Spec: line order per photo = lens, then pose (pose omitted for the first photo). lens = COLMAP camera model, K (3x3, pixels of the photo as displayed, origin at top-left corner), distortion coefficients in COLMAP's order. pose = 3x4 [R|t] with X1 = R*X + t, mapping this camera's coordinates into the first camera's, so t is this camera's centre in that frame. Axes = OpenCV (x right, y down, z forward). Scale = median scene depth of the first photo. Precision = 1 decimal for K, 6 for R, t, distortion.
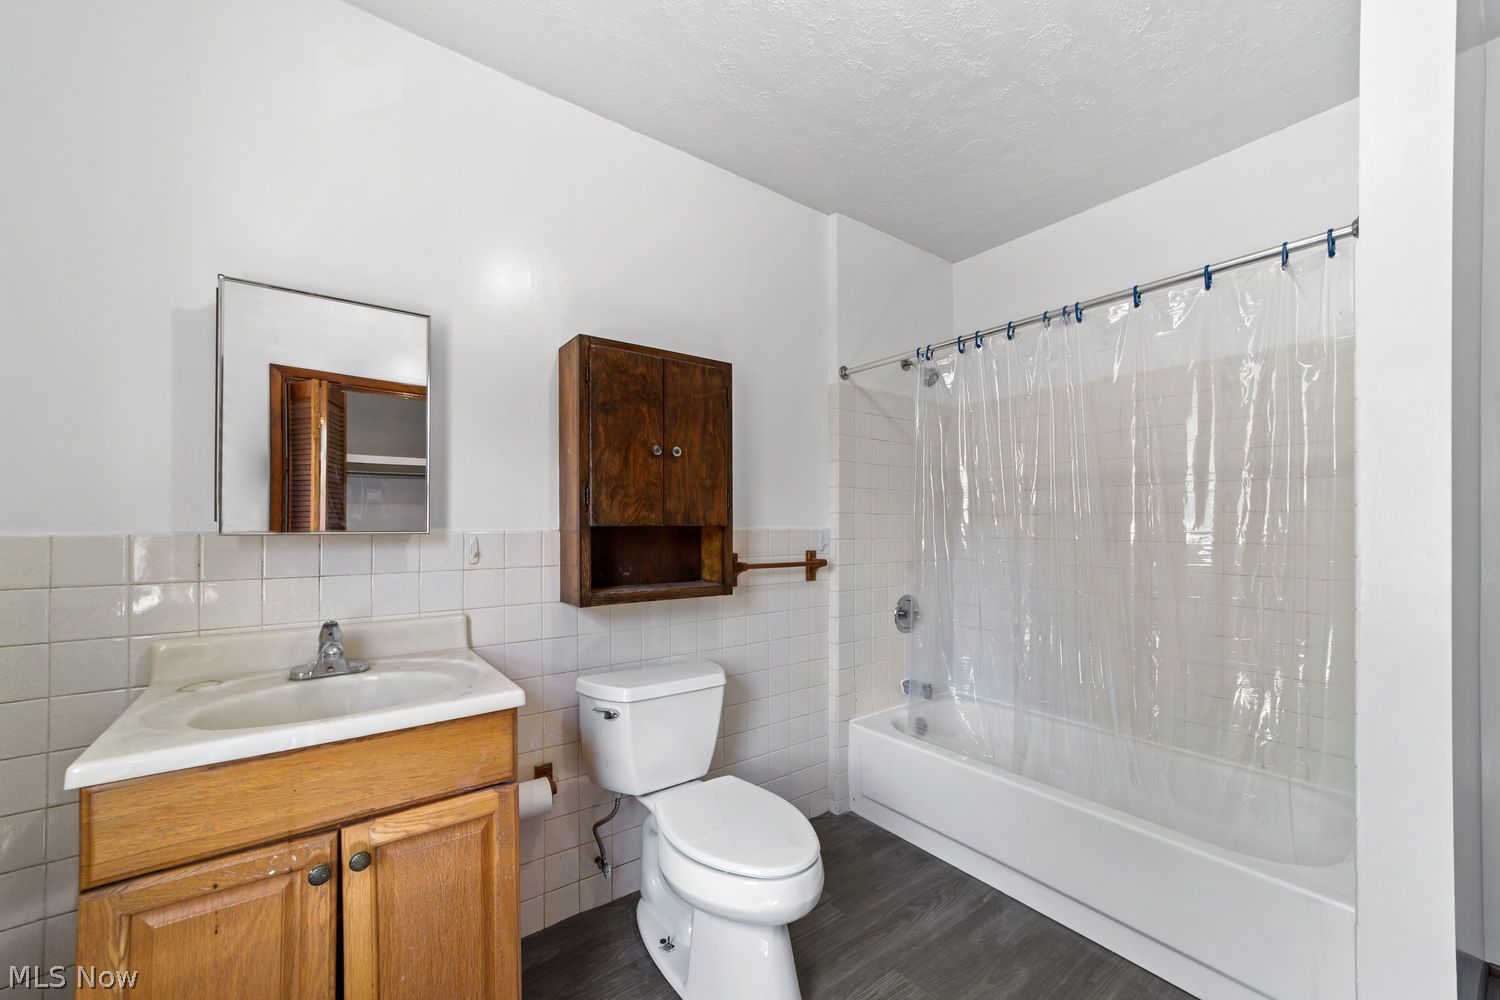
lens RADIAL K [[588.1, 0, 748.8], [0, 588.1, 502.7], [0, 0, 1]] dist [-0.019823, 0.009277]
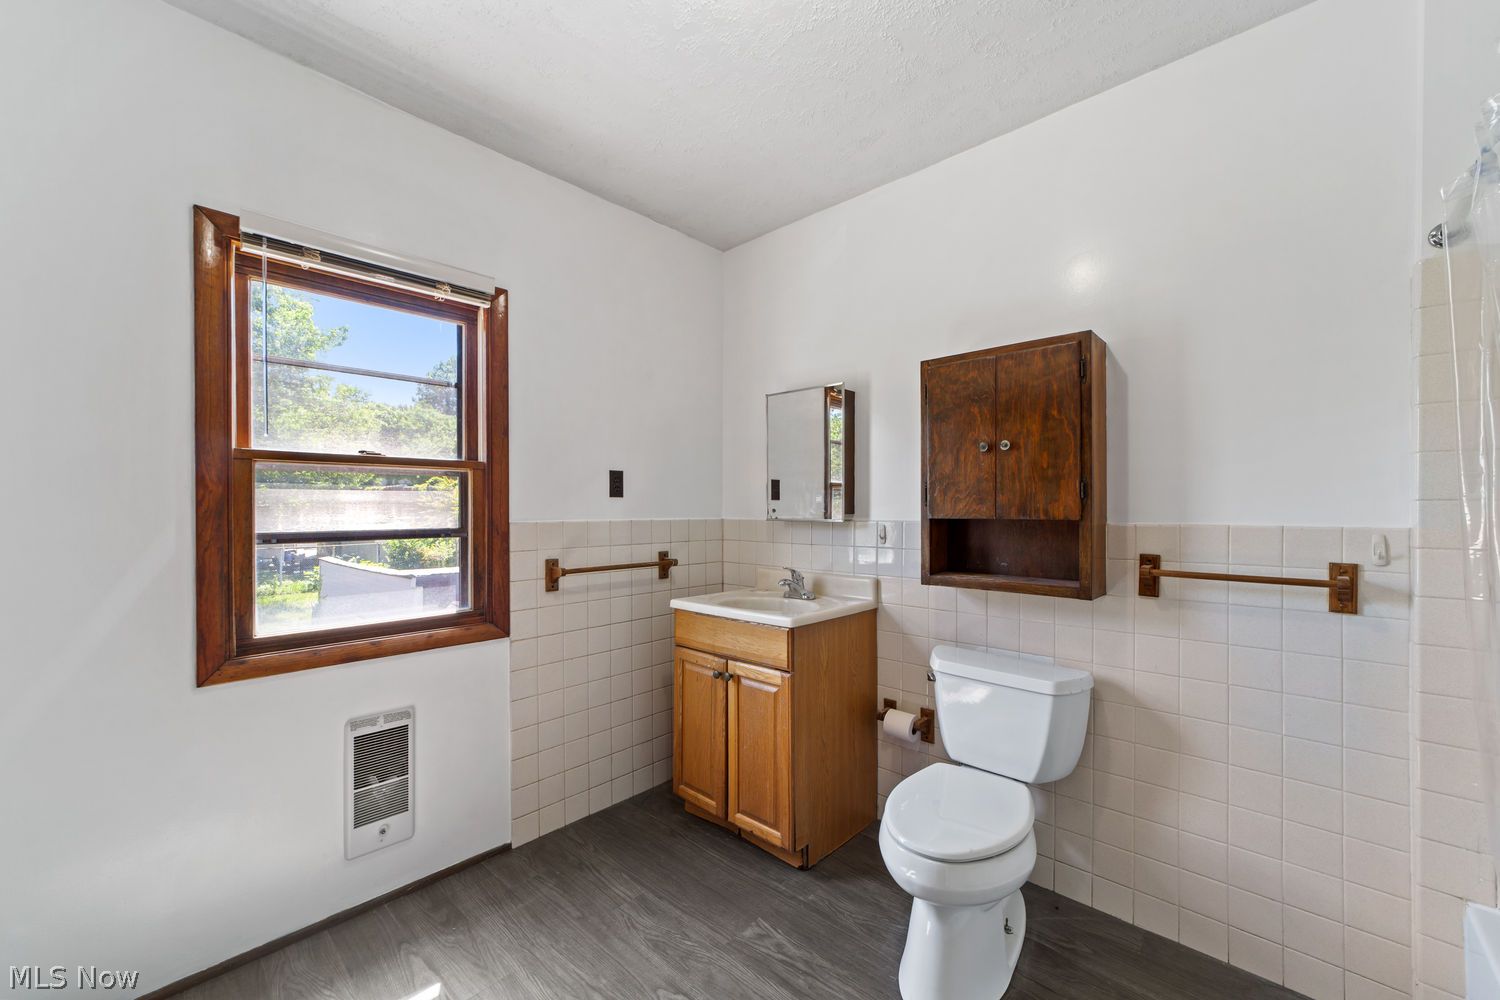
lens RADIAL K [[588.1, 0, 748.8], [0, 588.1, 502.7], [0, 0, 1]] dist [-0.019823, 0.009277]
pose [[0.178311, -0.019475, -0.983781, 0.783417], [0.029047, 0.999473, -0.014521, 0.013204], [0.983545, -0.025986, 0.178782, 0.388767]]
